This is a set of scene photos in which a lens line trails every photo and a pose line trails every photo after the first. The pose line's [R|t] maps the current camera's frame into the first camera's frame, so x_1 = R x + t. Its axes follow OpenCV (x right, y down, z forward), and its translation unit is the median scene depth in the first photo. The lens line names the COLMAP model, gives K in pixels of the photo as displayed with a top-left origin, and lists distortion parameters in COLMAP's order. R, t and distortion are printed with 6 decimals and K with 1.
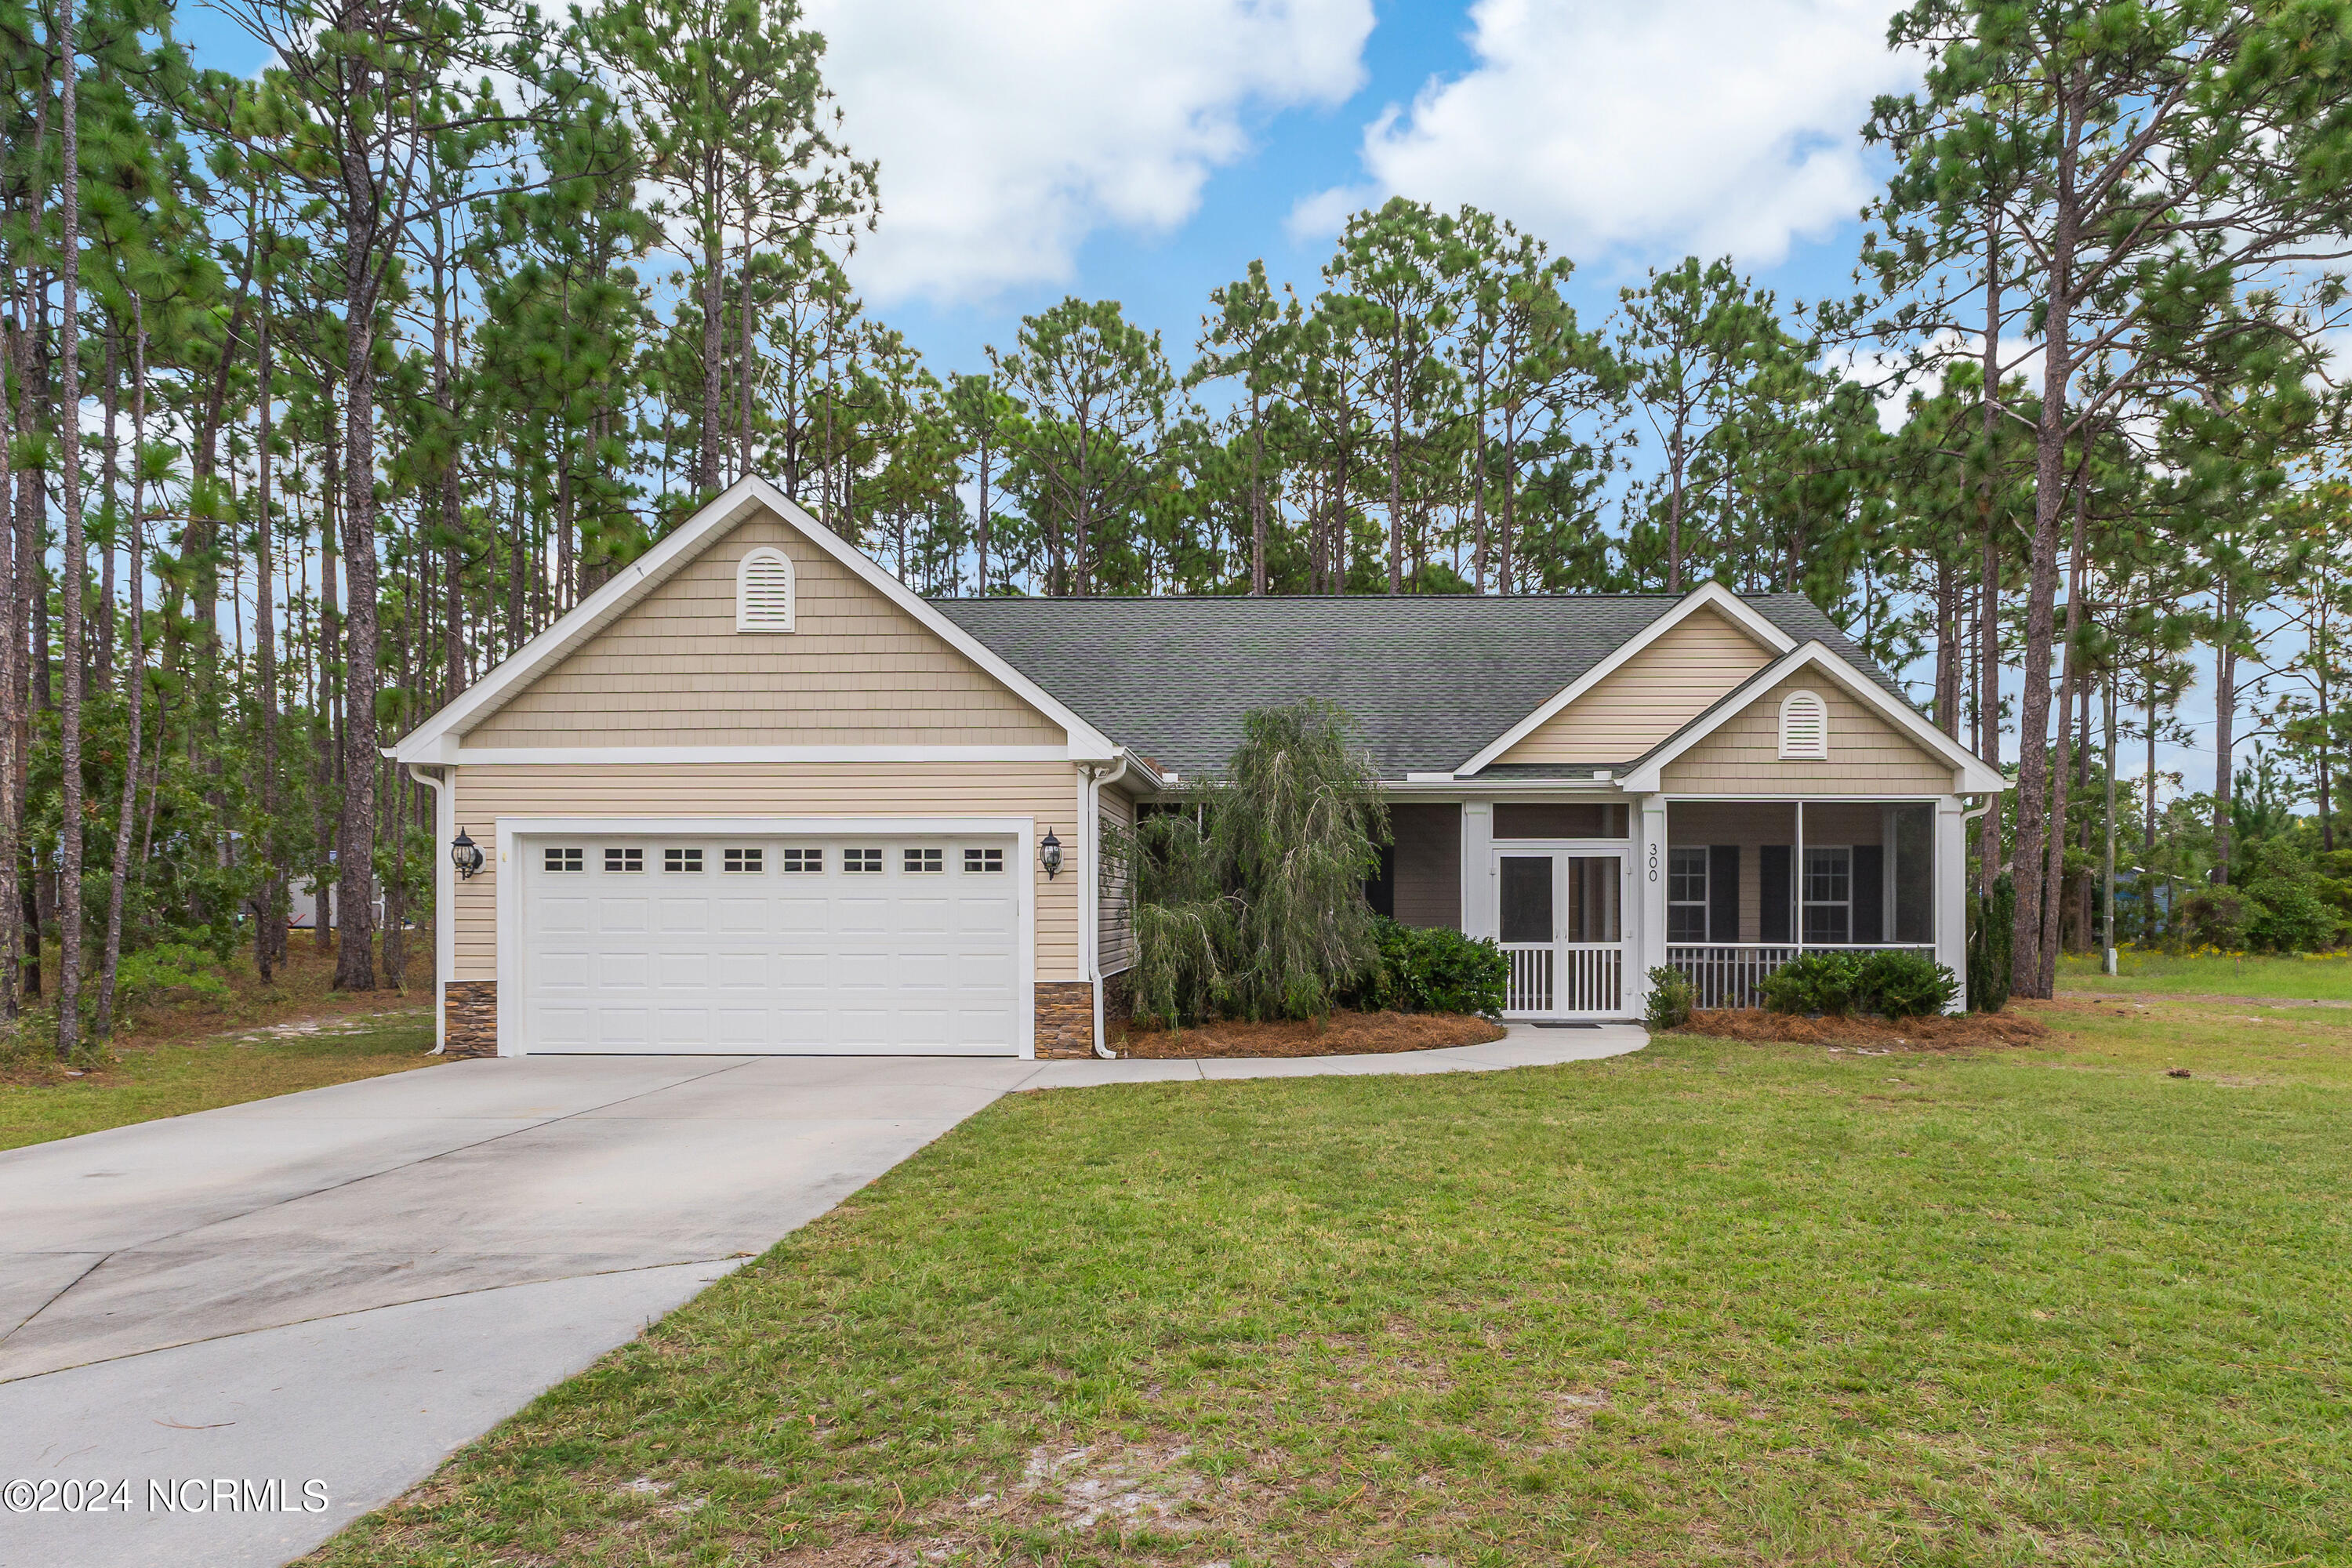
lens RADIAL K [[1373.7, 0, 1291.4], [0, 1373.7, 911.7], [0, 0, 1]] dist [0.007092, 0.002107]
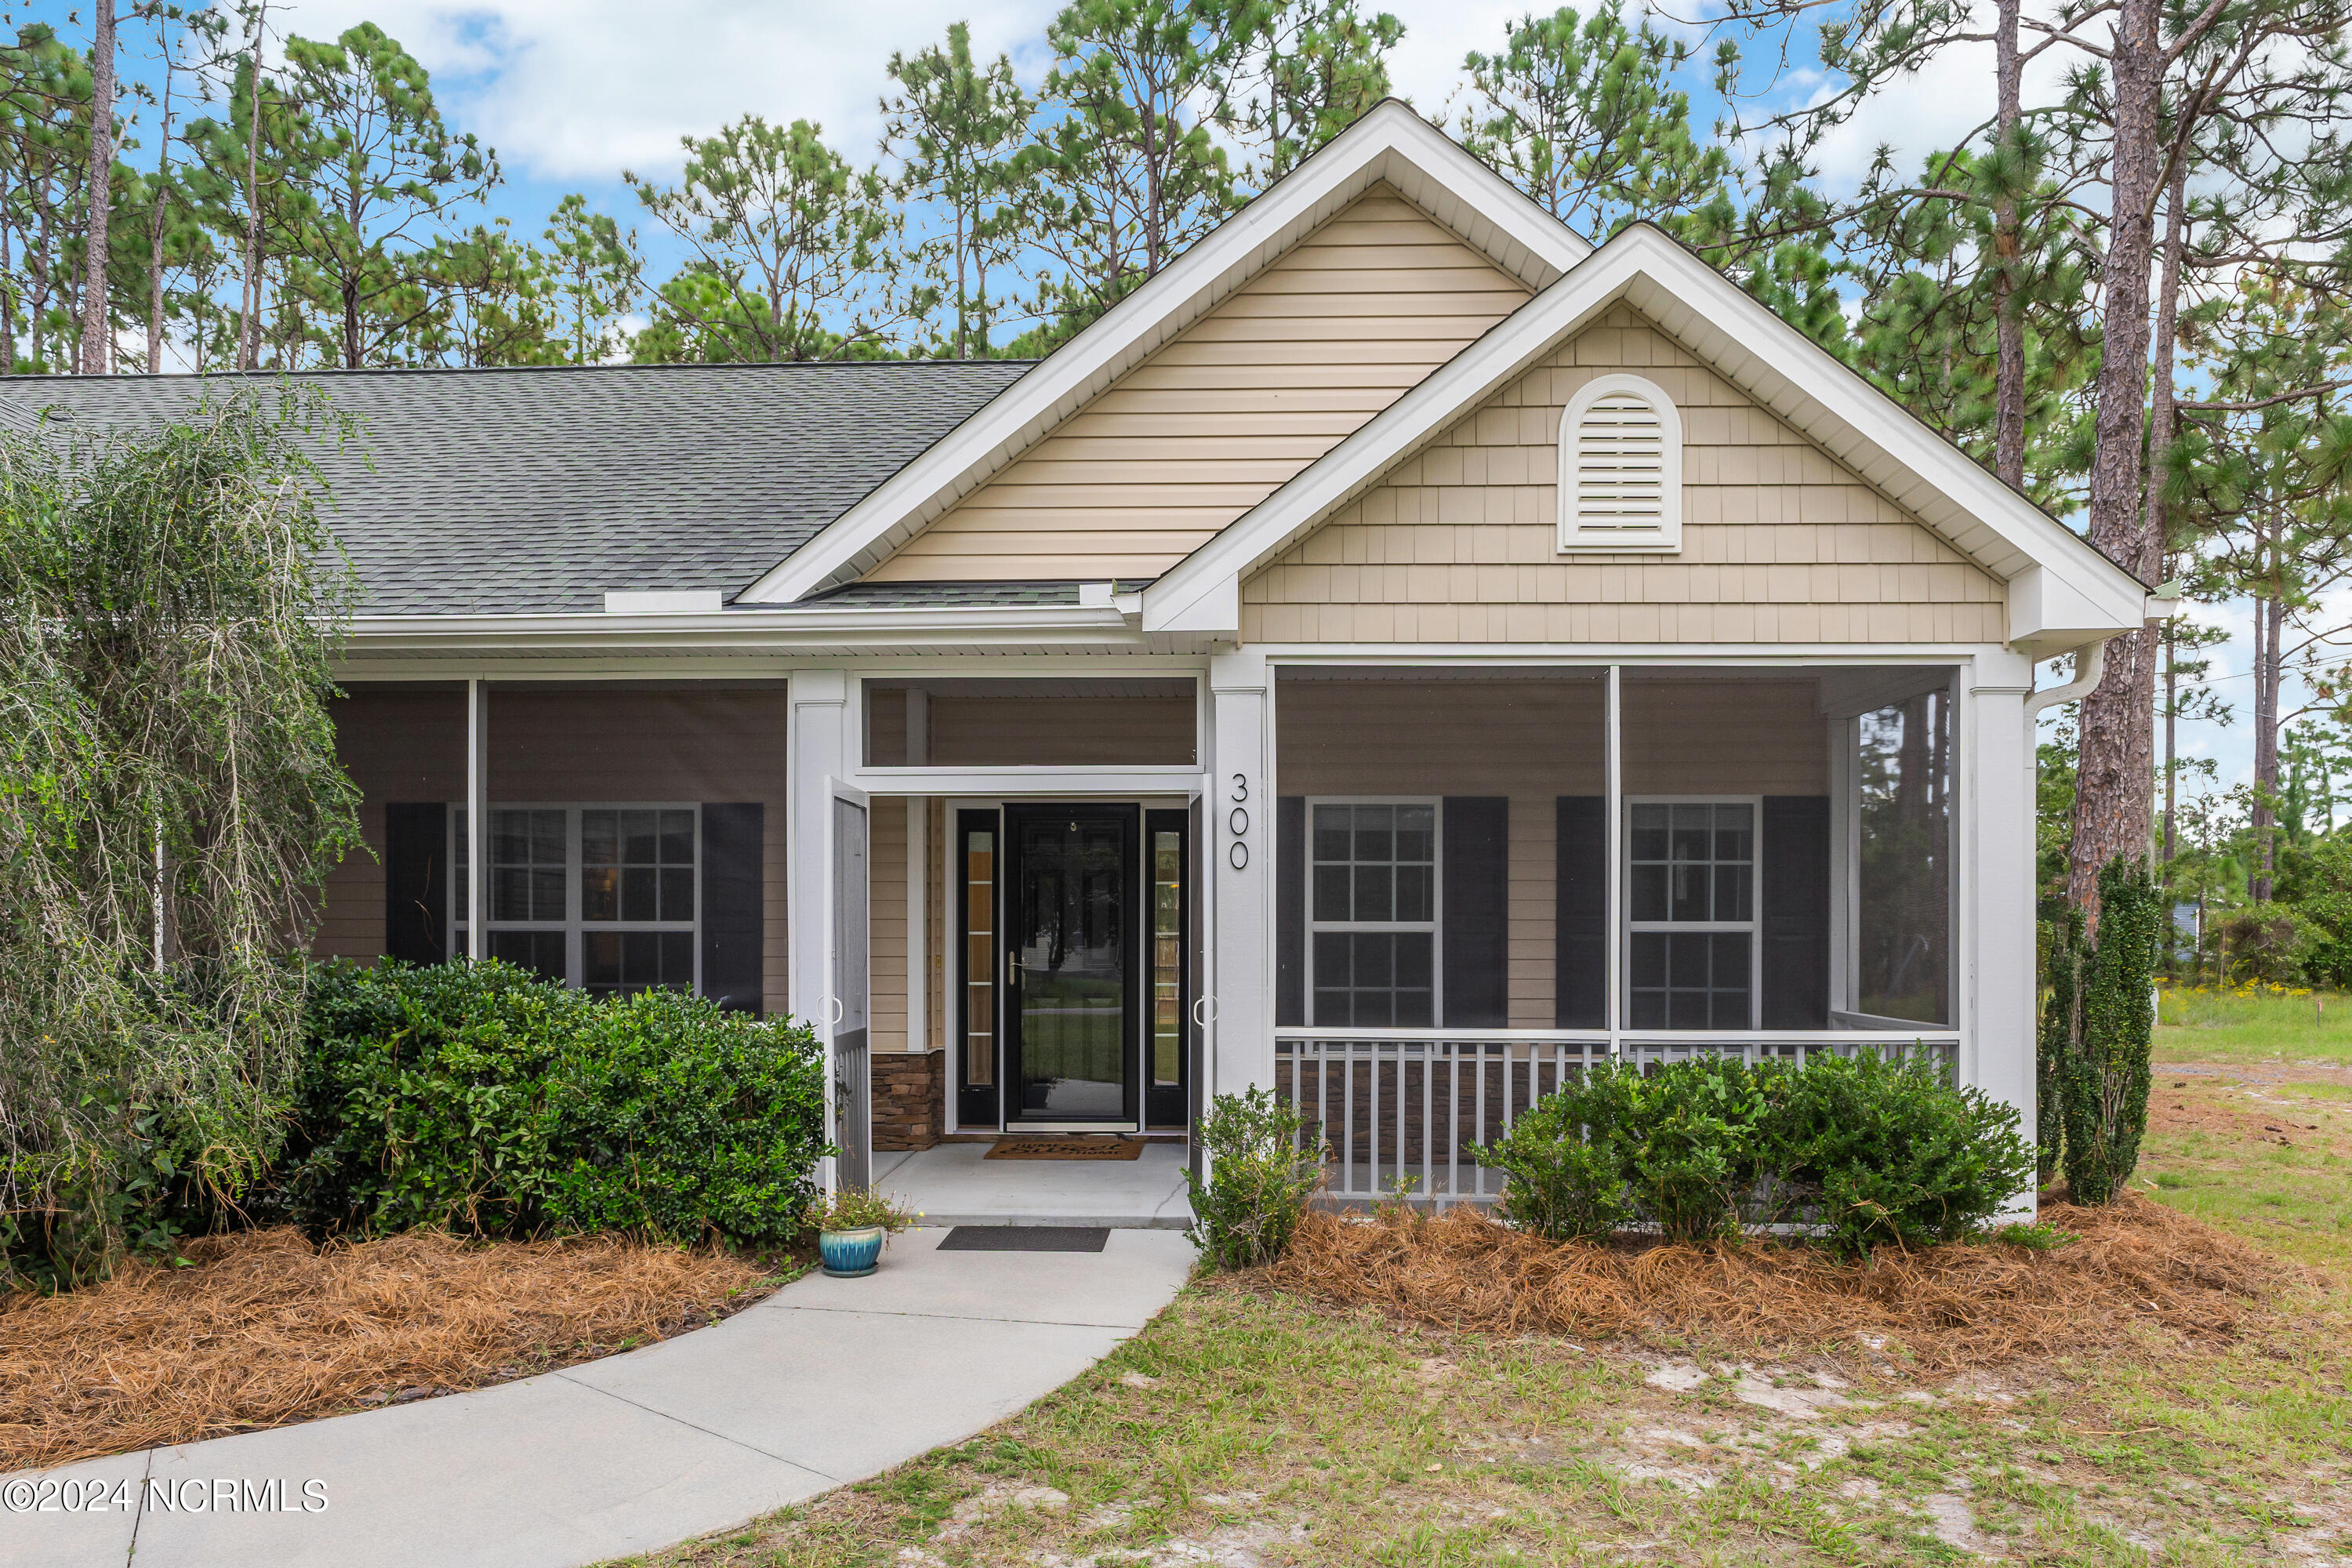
lens RADIAL K [[1496.9, 0, 1199.4], [0, 1496.9, 949.7], [0, 0, 1]] dist [-0.019214, 0.000567]
pose [[0.999999, -0.000830, -0.001325, 0.253049], [0.000843, 0.999949, 0.010082, -0.004162], [0.001317, -0.010083, 0.999948, 0.577257]]
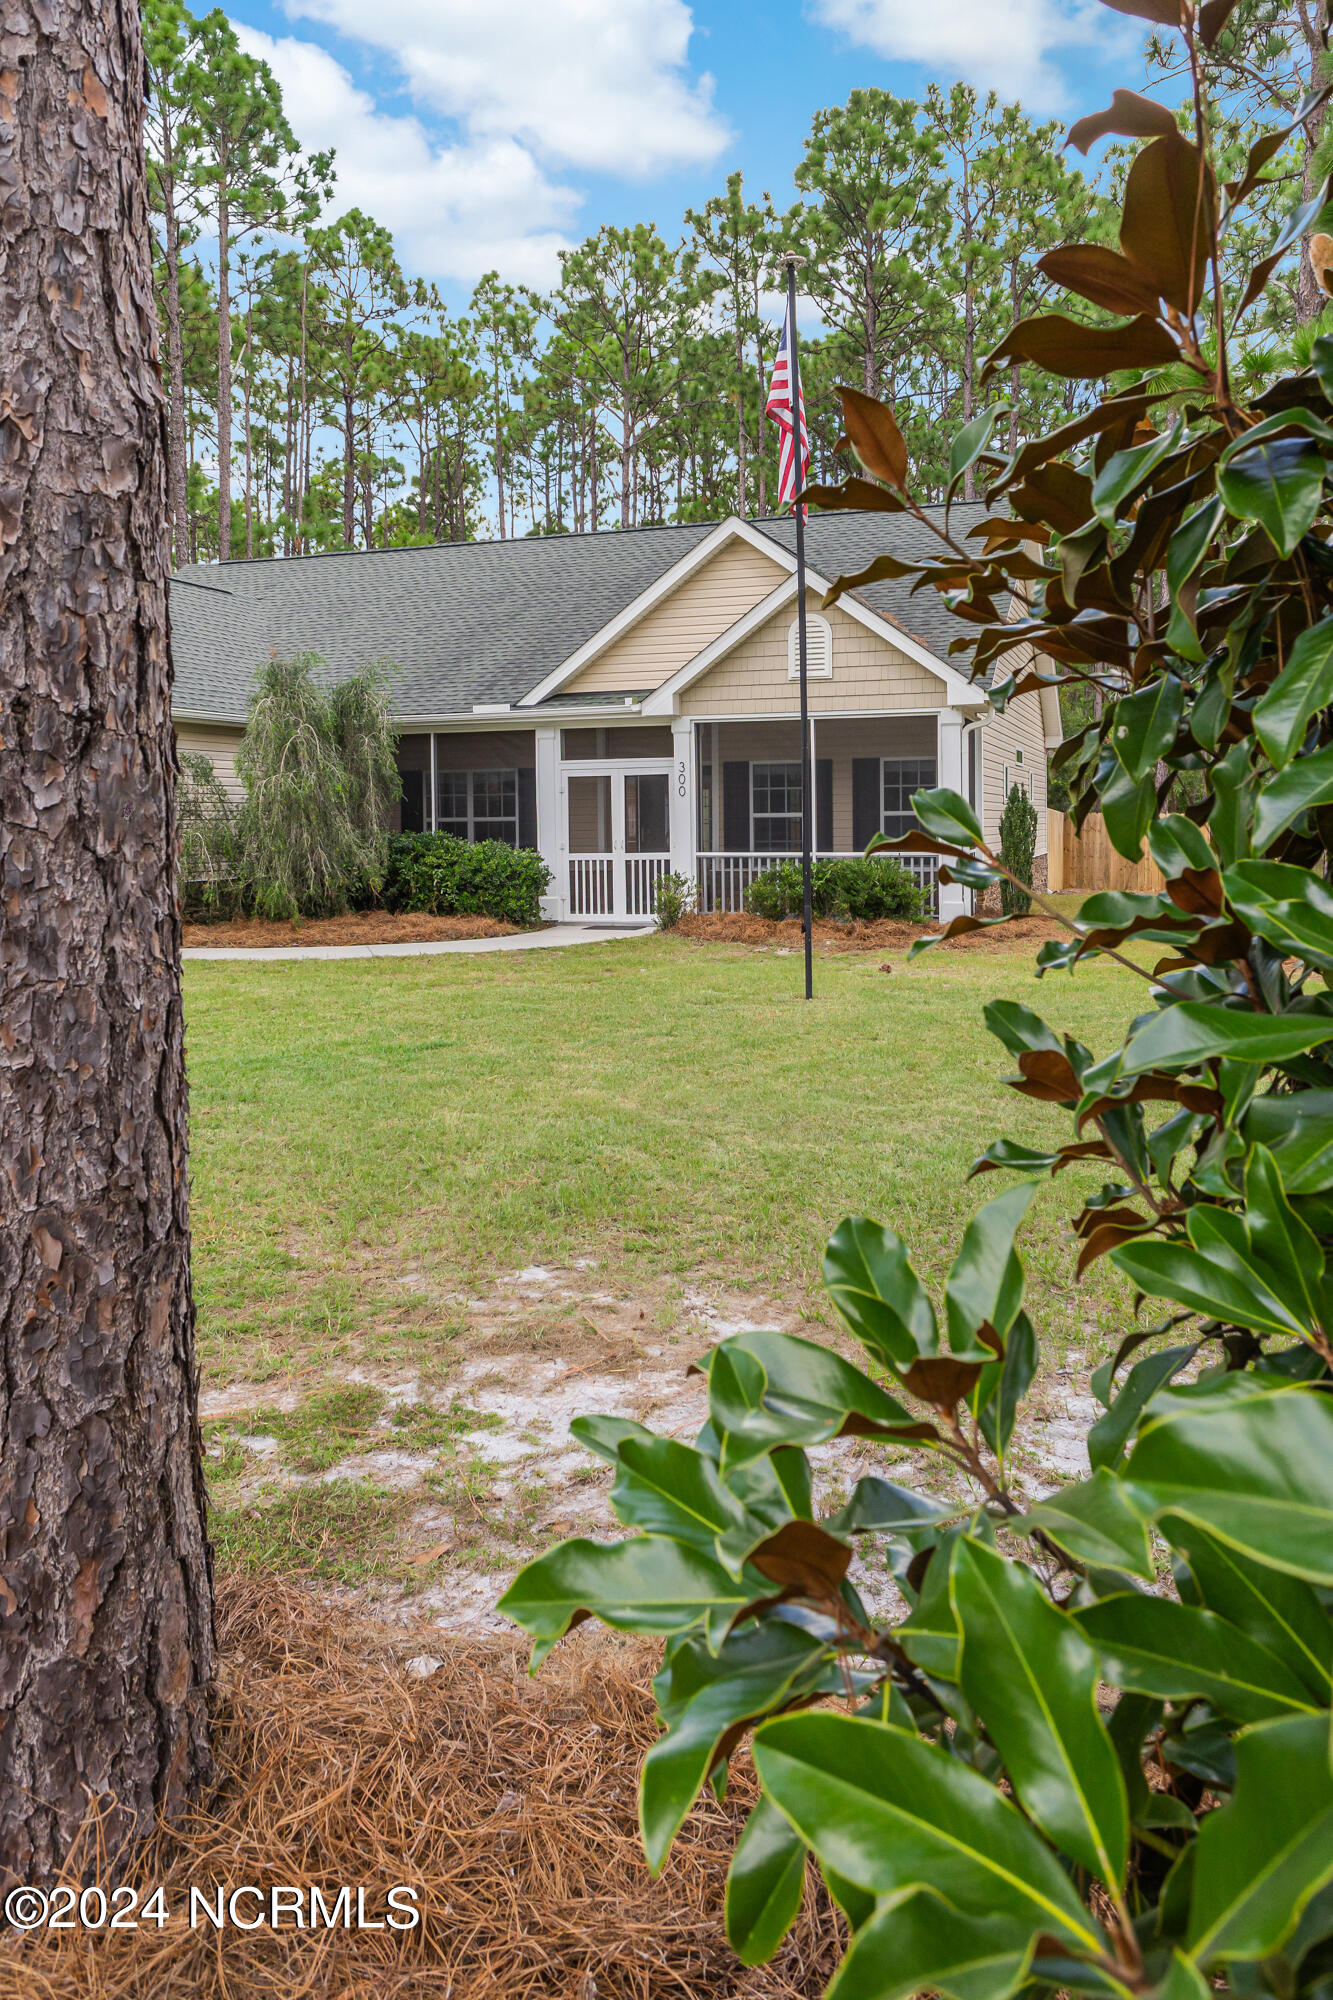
lens RADIAL K [[1448.0, 0, 654.0], [0, 1448.0, 847.7], [0, 0, 1]] dist [0.027045, -0.002291]
pose [[0.954756, -0.009520, -0.297238, 0.584207], [0.015117, 0.999749, 0.016538, -0.000697], [0.297006, -0.020283, 0.954660, -0.106474]]
